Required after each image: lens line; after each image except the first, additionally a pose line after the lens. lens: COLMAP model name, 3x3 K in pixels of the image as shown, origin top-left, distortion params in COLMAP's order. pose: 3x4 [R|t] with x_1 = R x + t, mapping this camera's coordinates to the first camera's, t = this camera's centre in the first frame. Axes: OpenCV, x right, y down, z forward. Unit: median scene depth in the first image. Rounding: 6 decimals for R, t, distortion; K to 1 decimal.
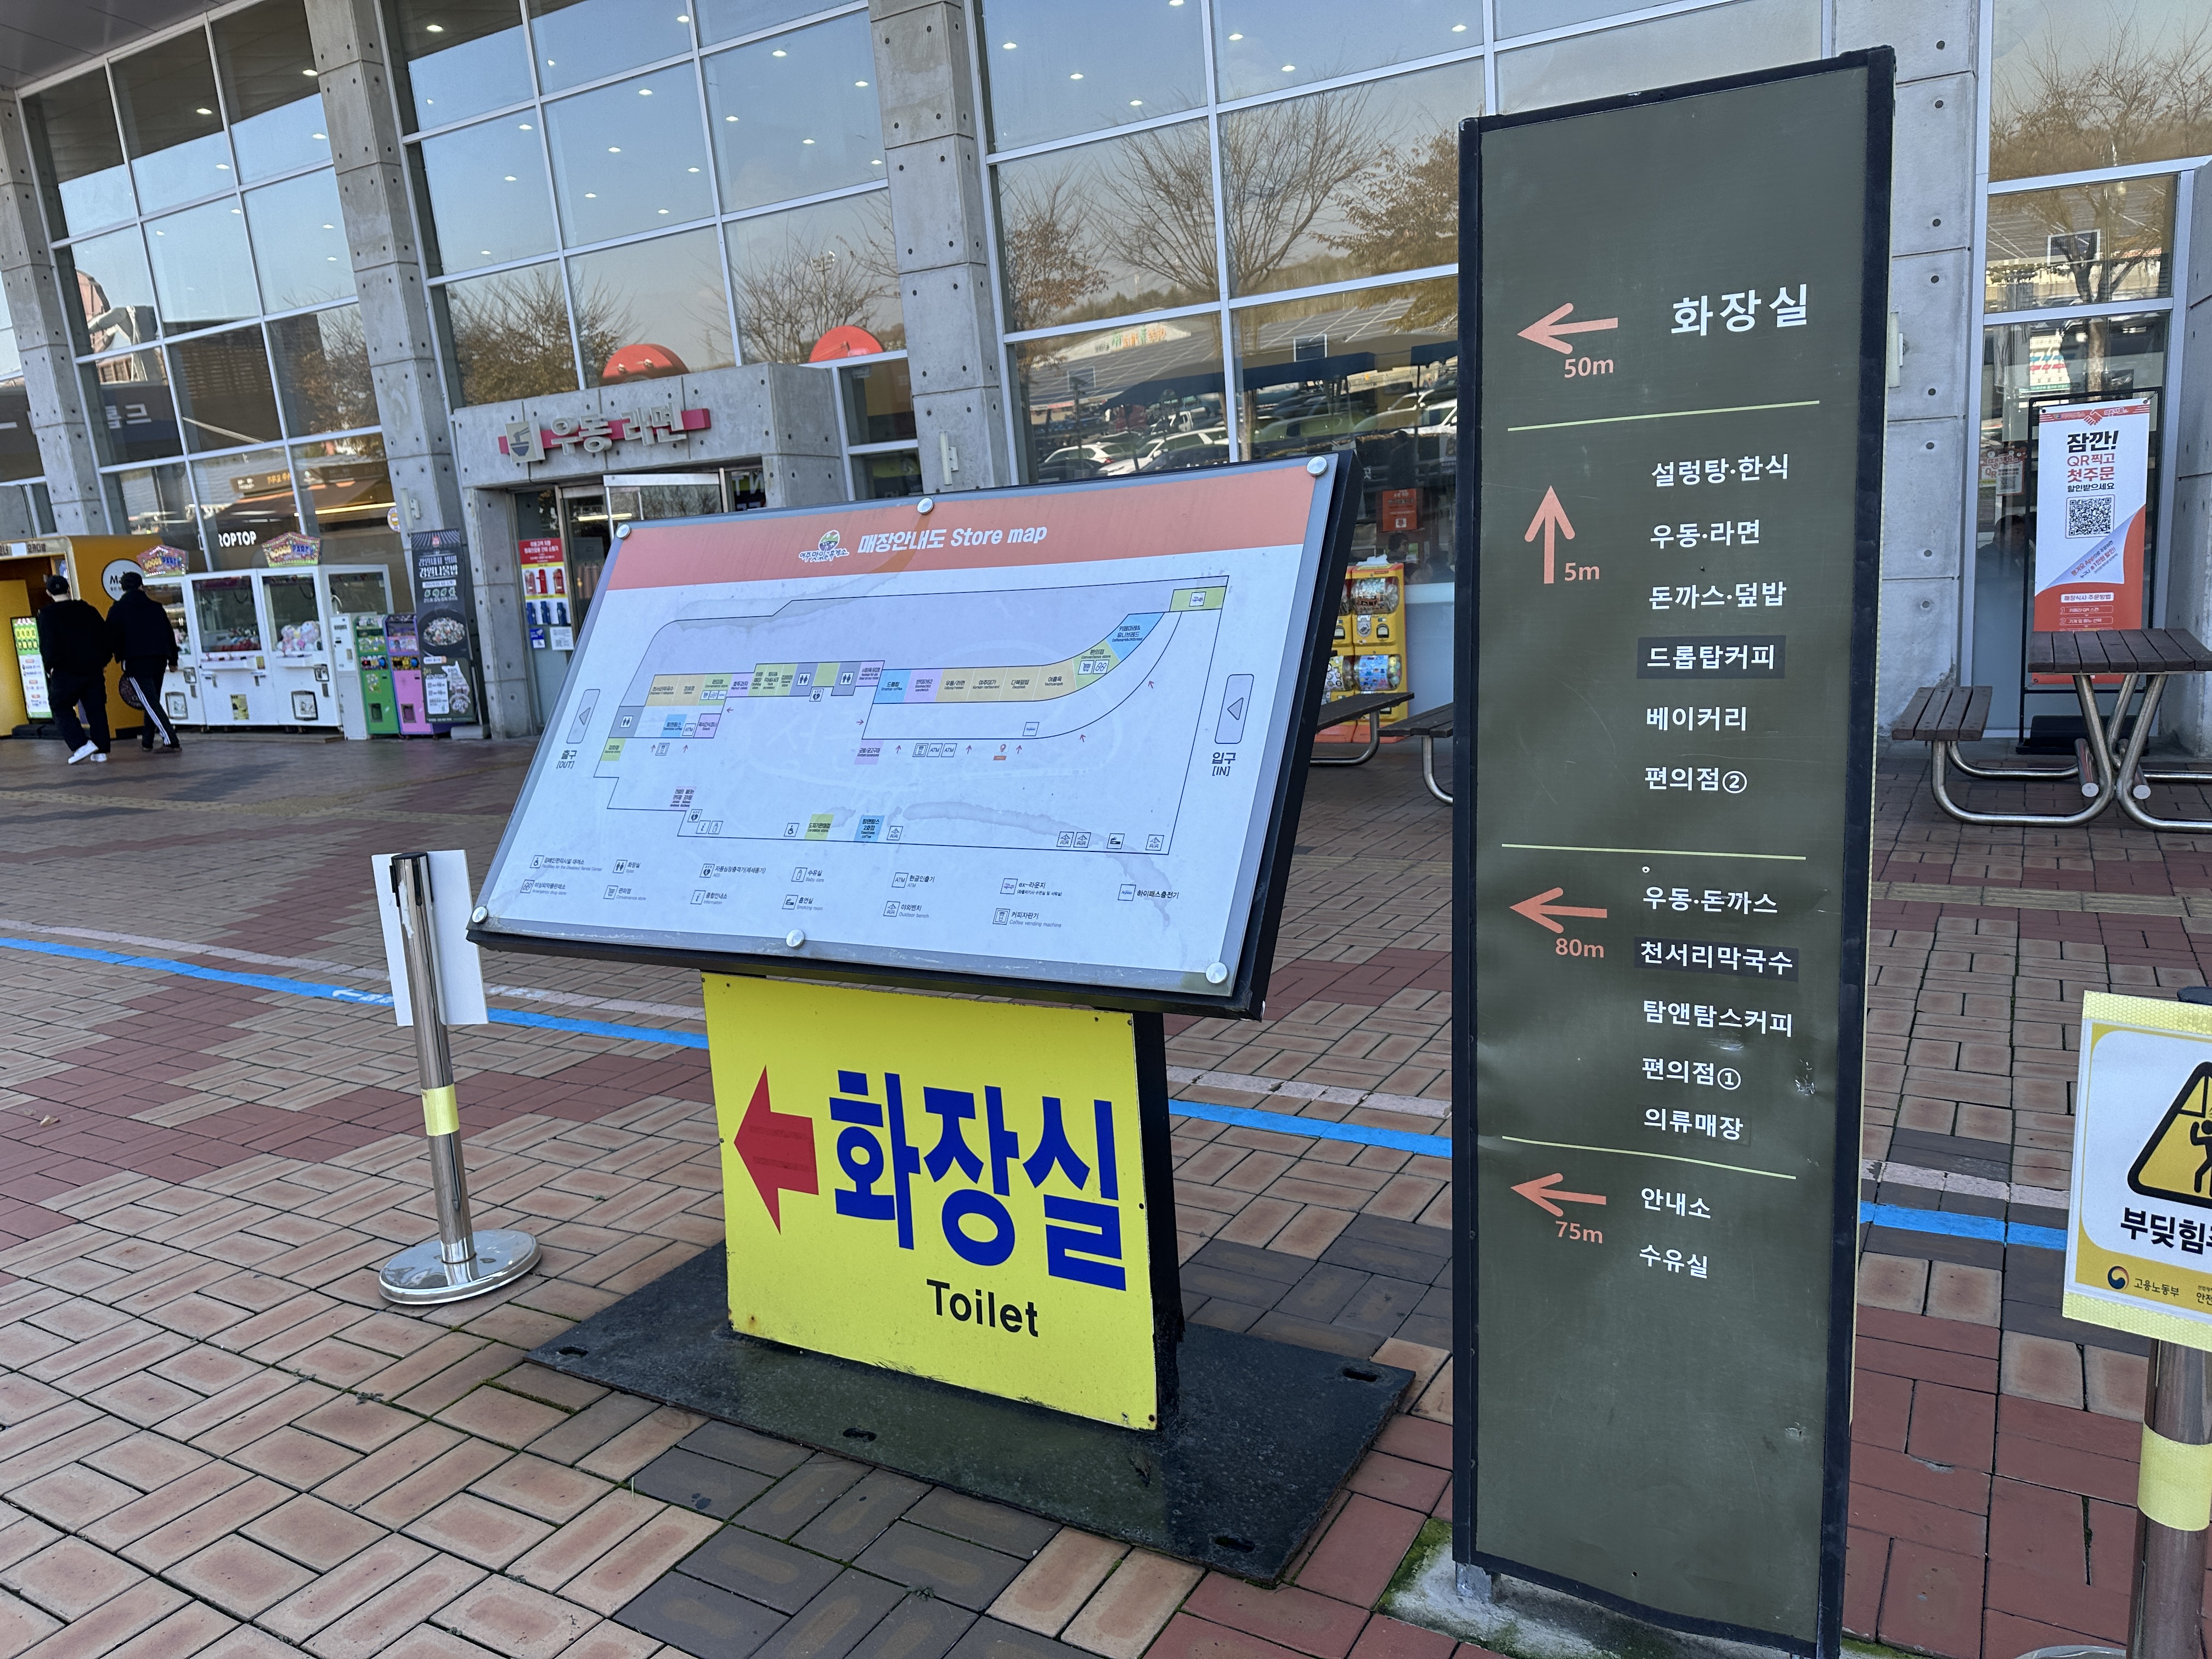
lens RADIAL K [[1542.8, 0, 1110.2], [0, 1542.8, 836.9], [0, 0, 1]] dist [0.034496, -0.025269]
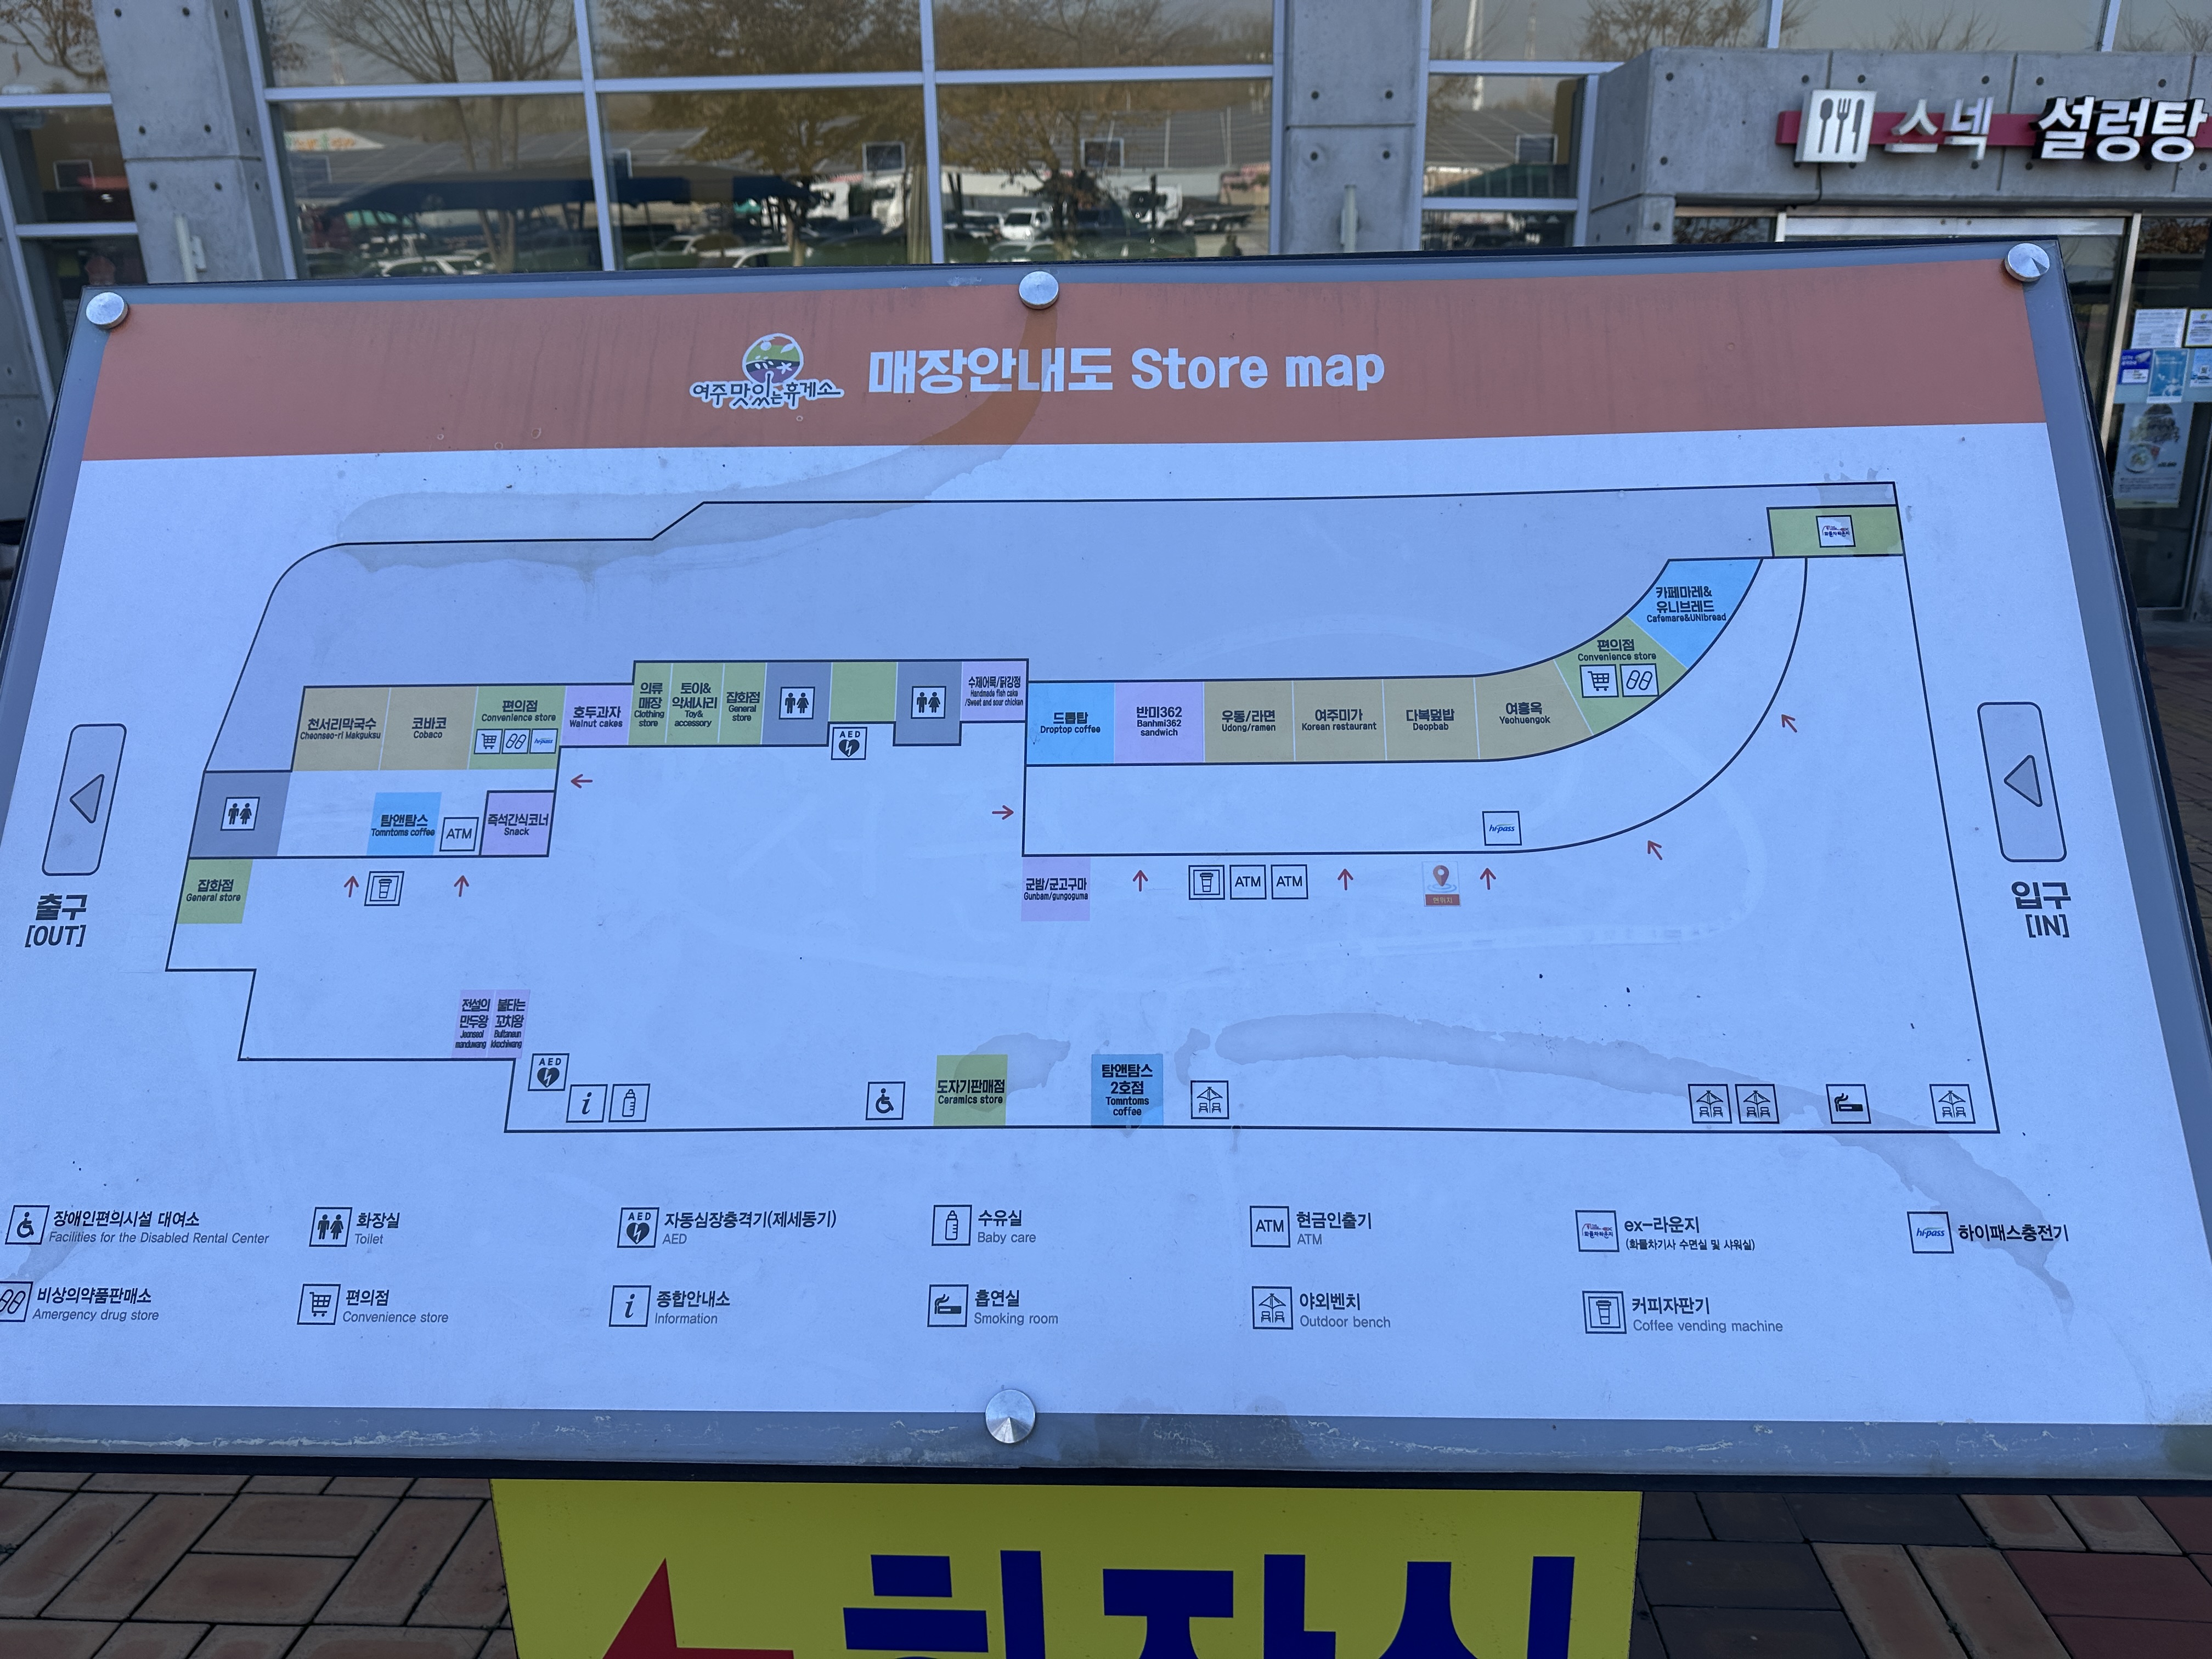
lens RADIAL K [[1542.8, 0, 1112.7], [0, 1542.8, 834.4], [0, 0, 1]] dist [0.034496, -0.025269]
pose [[0.891514, -0.078786, 0.446089, -0.308284], [0.041339, 0.994800, 0.093081, -0.101522], [-0.451103, -0.064542, 0.890135, 0.592960]]
